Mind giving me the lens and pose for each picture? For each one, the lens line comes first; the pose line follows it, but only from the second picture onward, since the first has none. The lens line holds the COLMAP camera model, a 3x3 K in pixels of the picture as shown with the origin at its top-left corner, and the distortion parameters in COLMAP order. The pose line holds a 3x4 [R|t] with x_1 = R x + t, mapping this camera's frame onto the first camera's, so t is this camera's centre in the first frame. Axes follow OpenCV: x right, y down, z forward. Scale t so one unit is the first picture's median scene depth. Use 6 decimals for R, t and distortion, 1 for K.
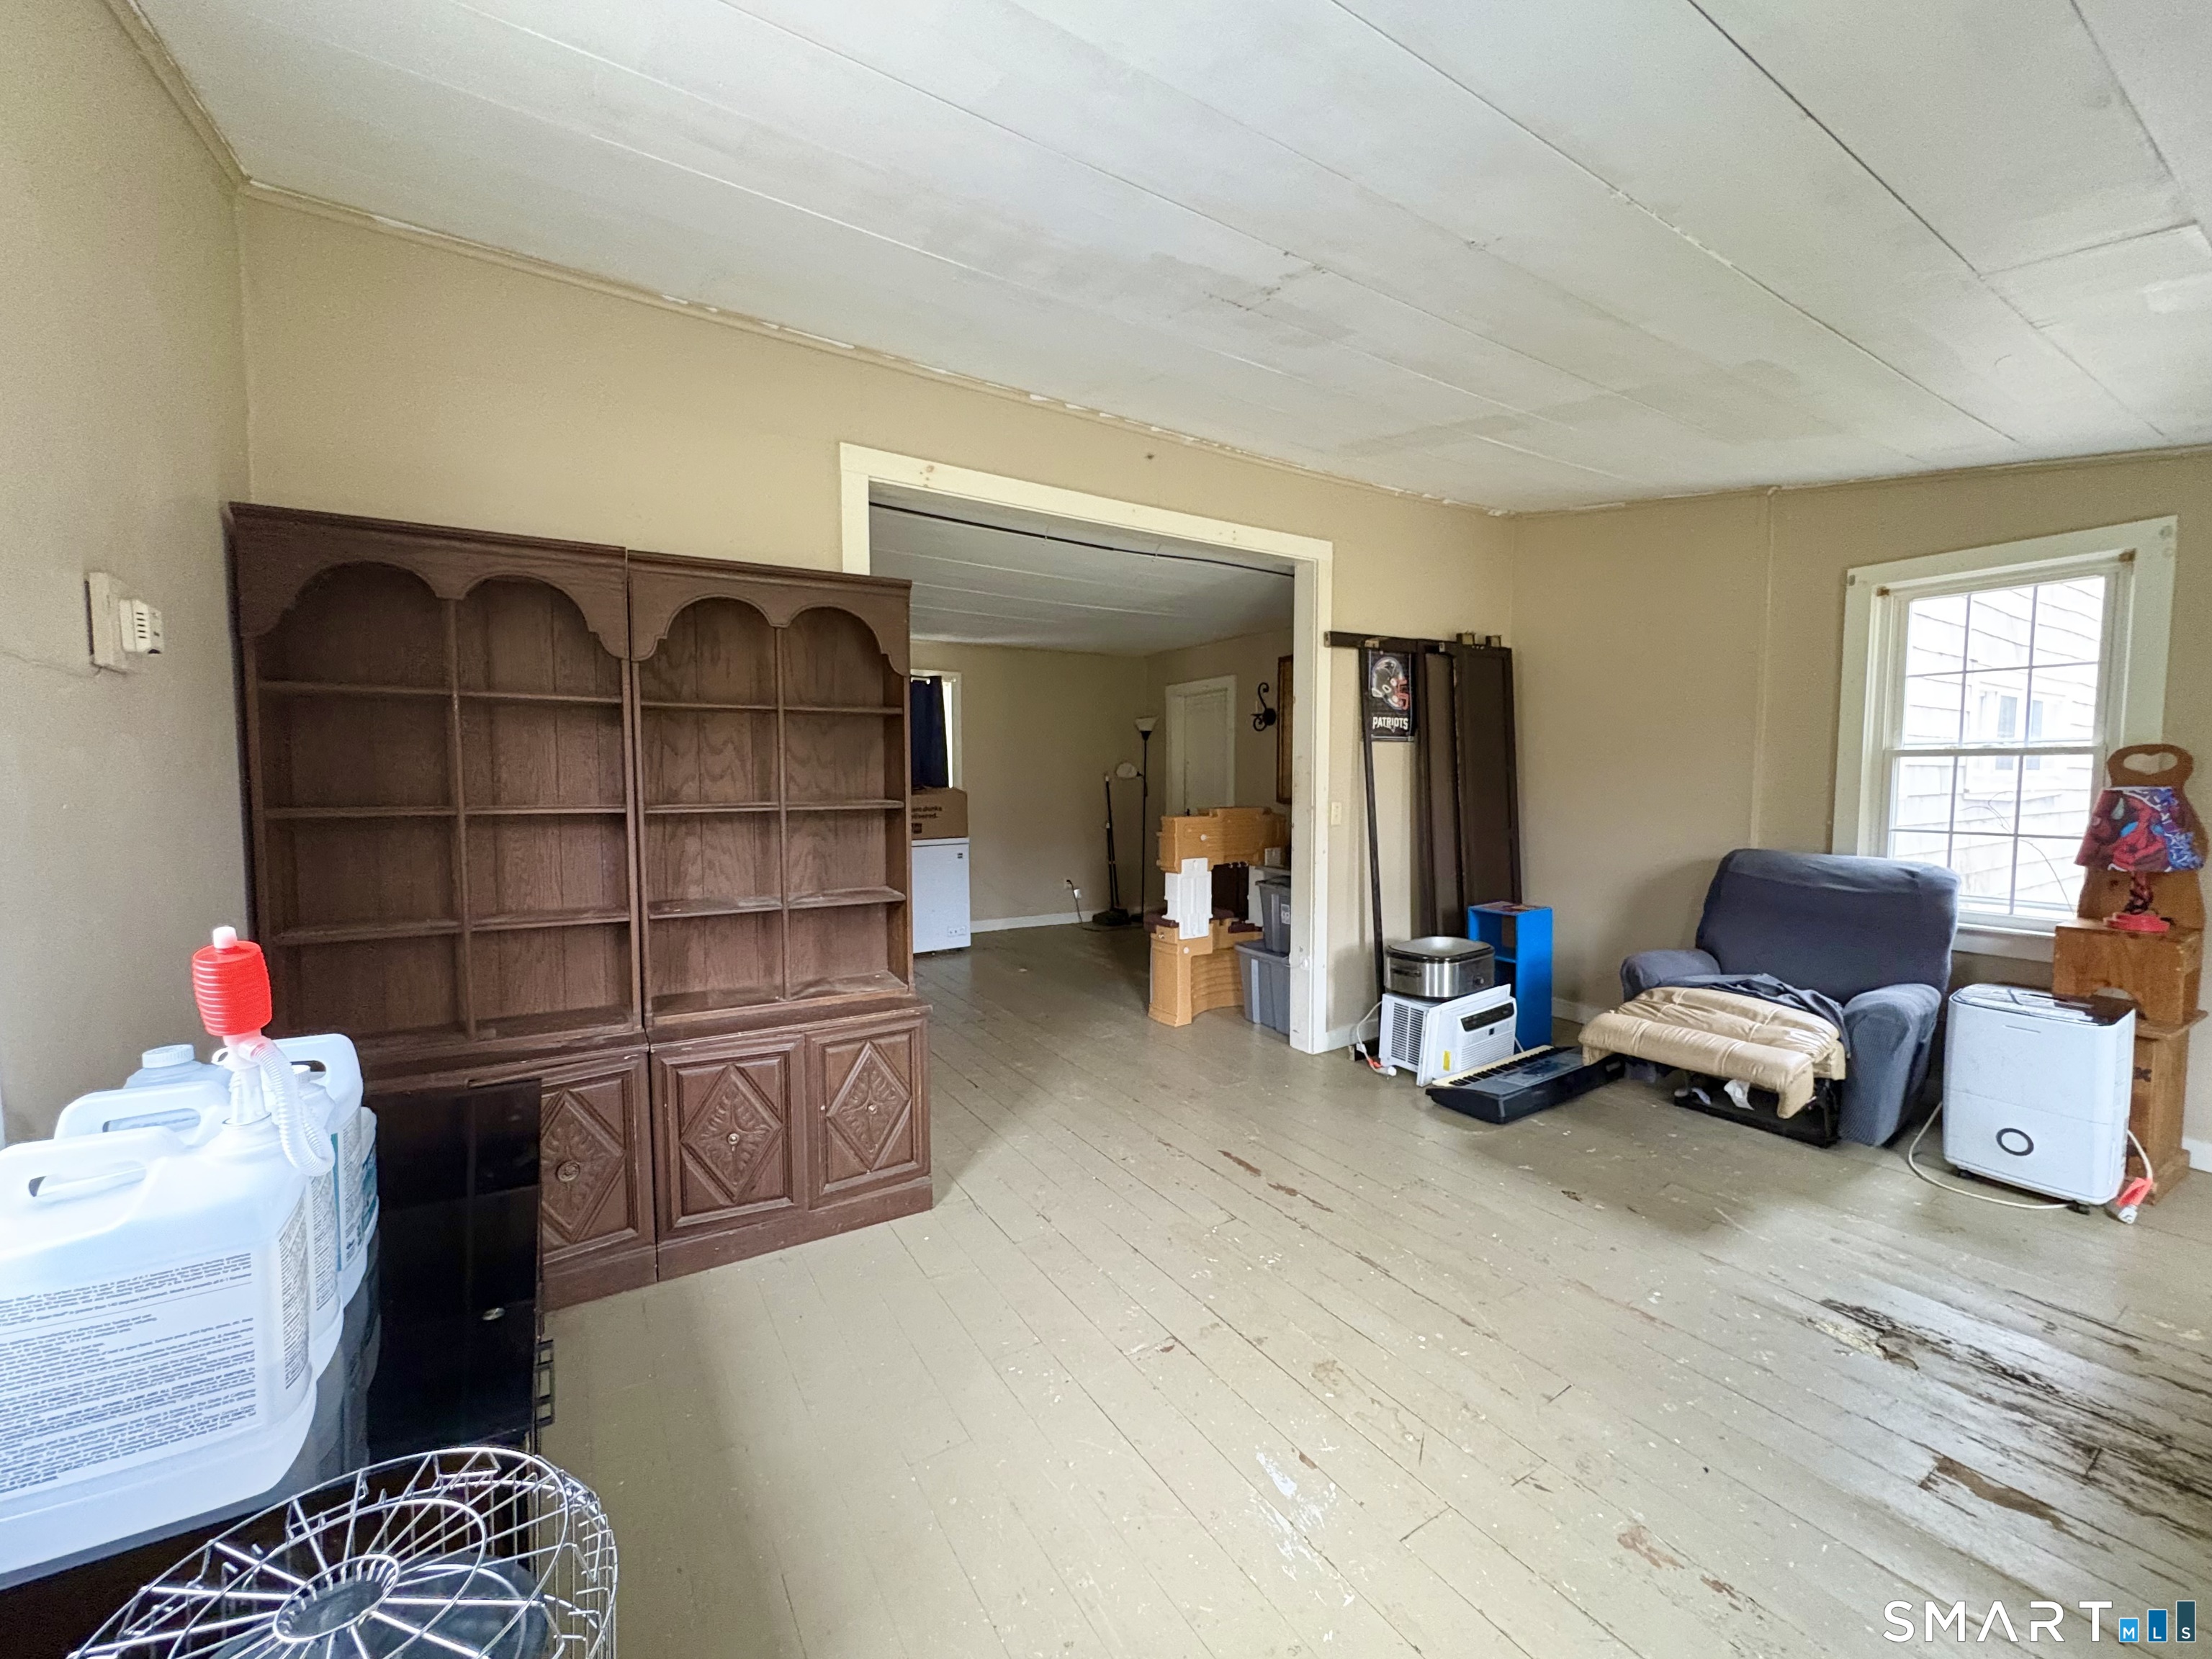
lens RADIAL K [[886.6, 0, 1104.3], [0, 886.6, 832.2], [0, 0, 1]] dist [-0.002538, -0.000092]
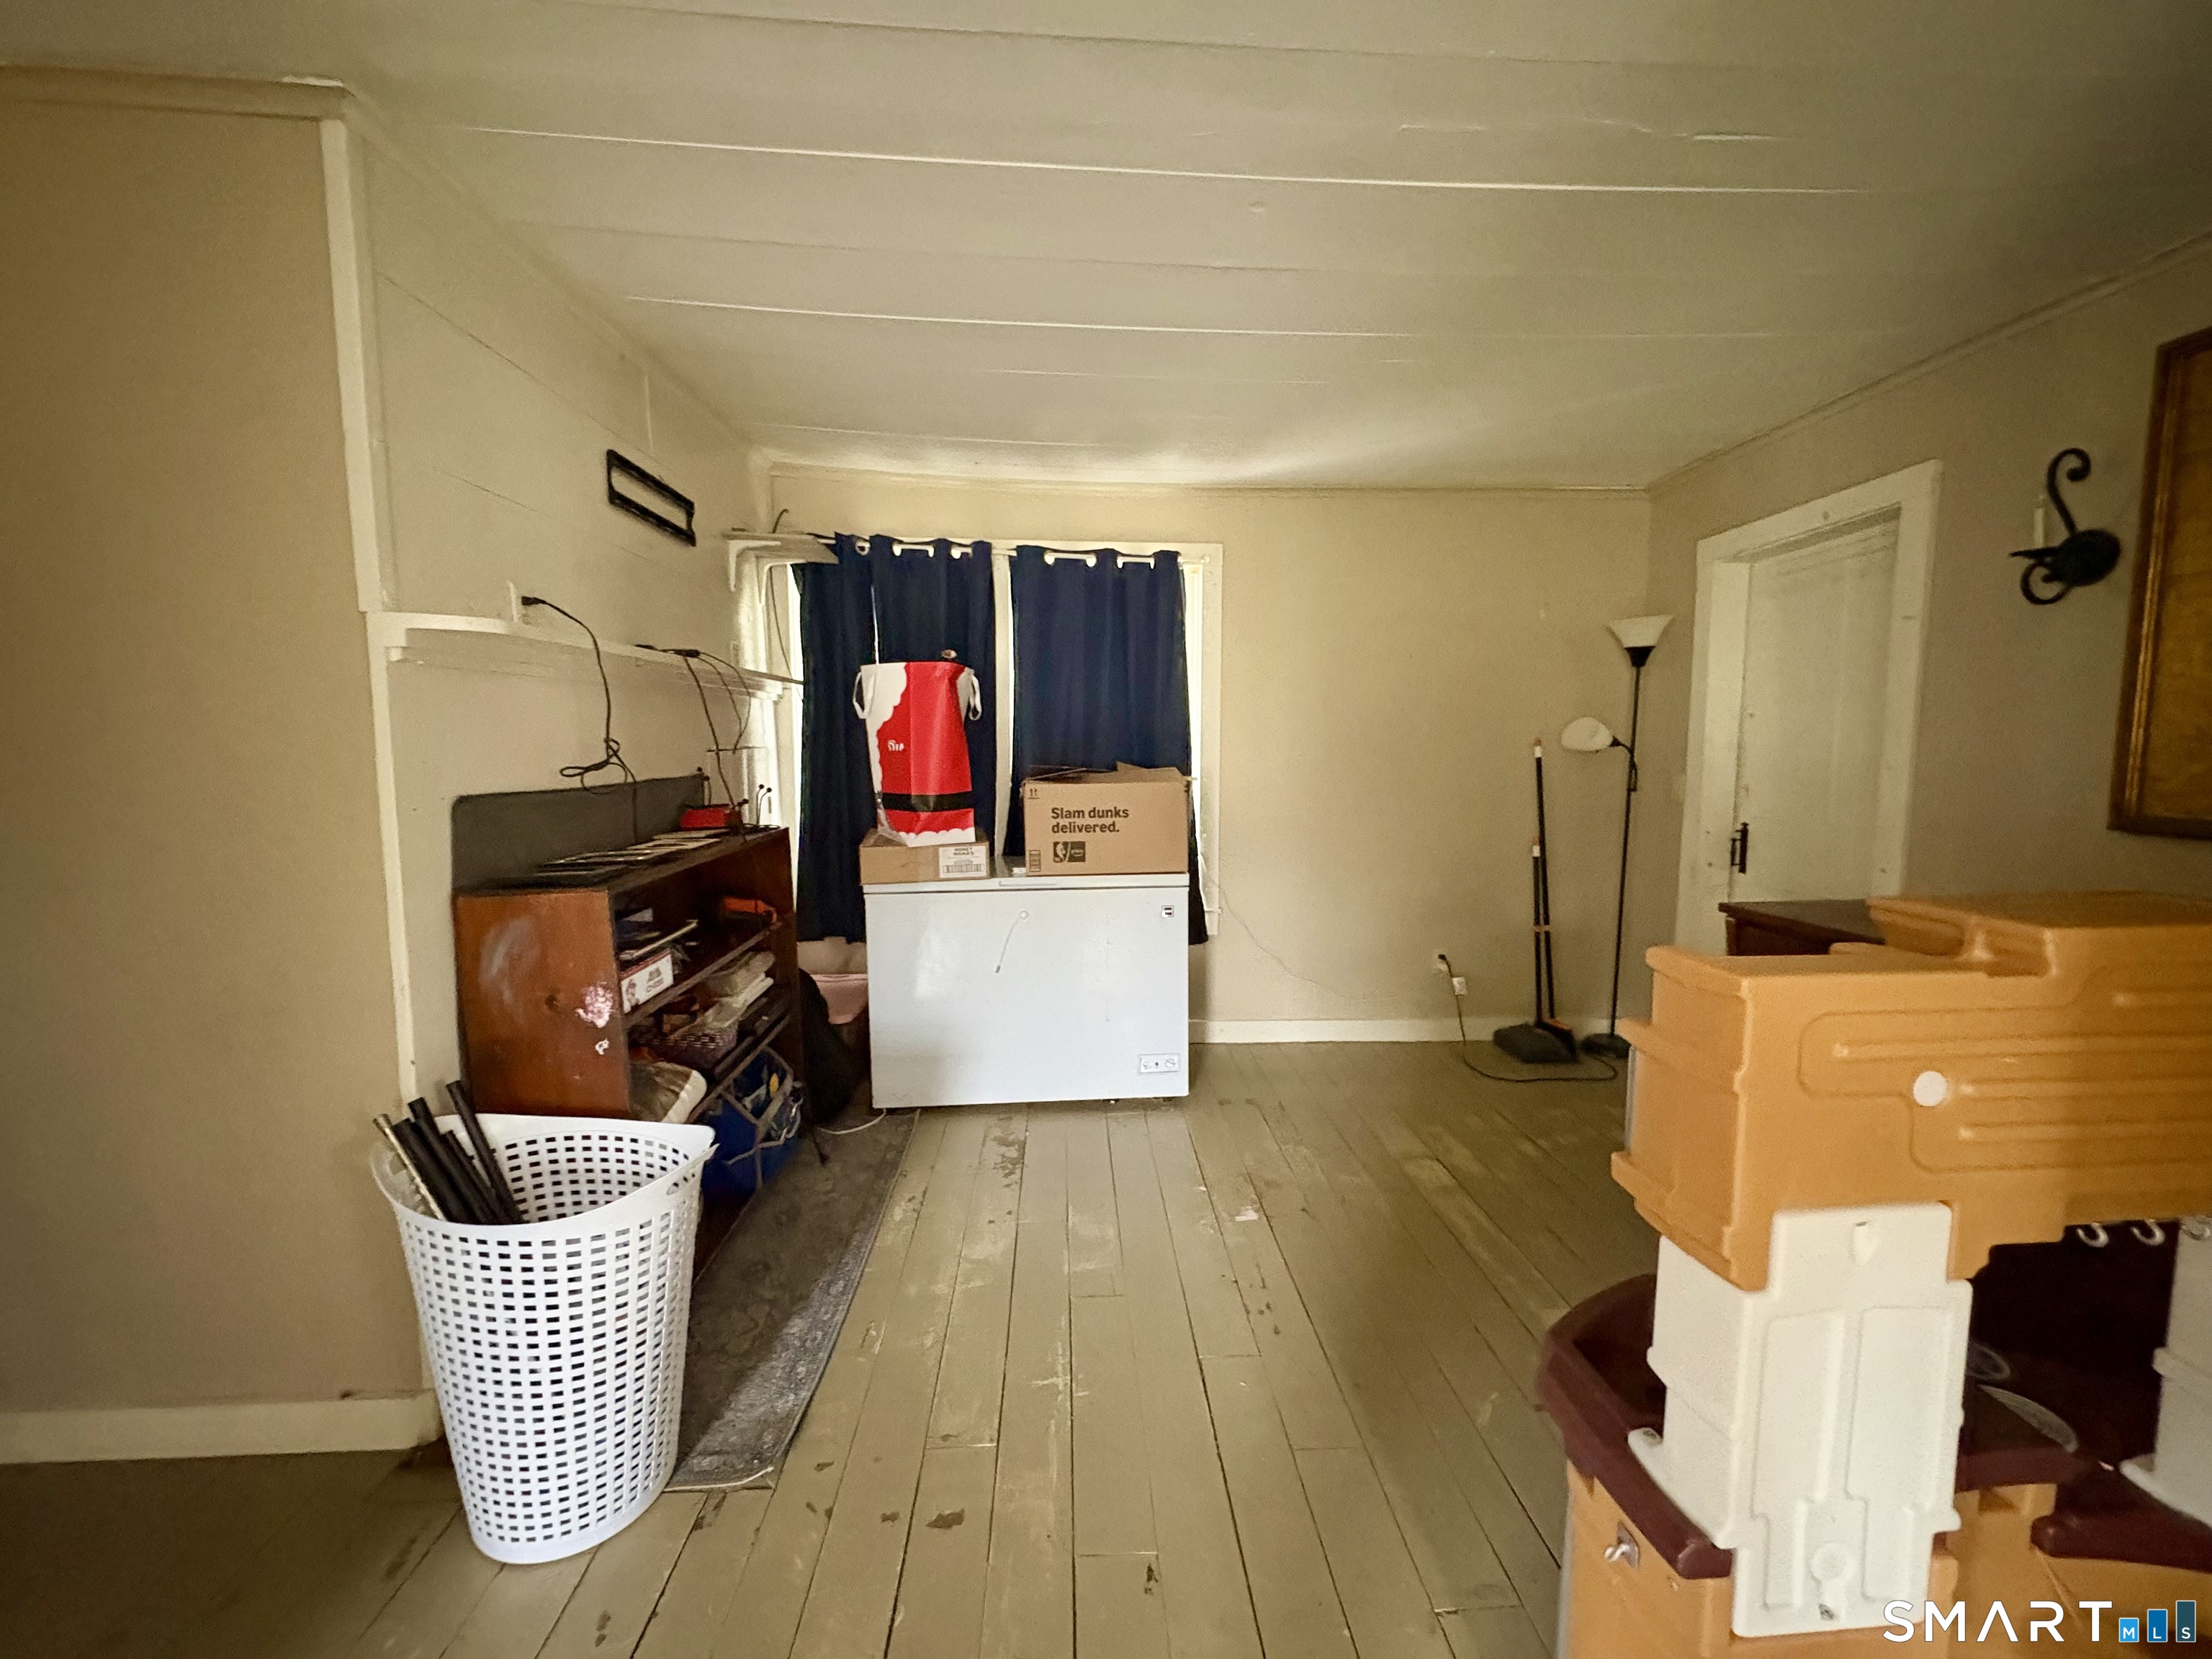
lens RADIAL K [[886.6, 0, 1104.3], [0, 886.6, 832.2], [0, 0, 1]] dist [-0.002538, -0.000092]
pose [[0.873359, 0.048007, -0.484706, 0.037183], [-0.033893, 0.998709, 0.037847, -0.032633], [0.485897, -0.016626, 0.873858, 0.554453]]
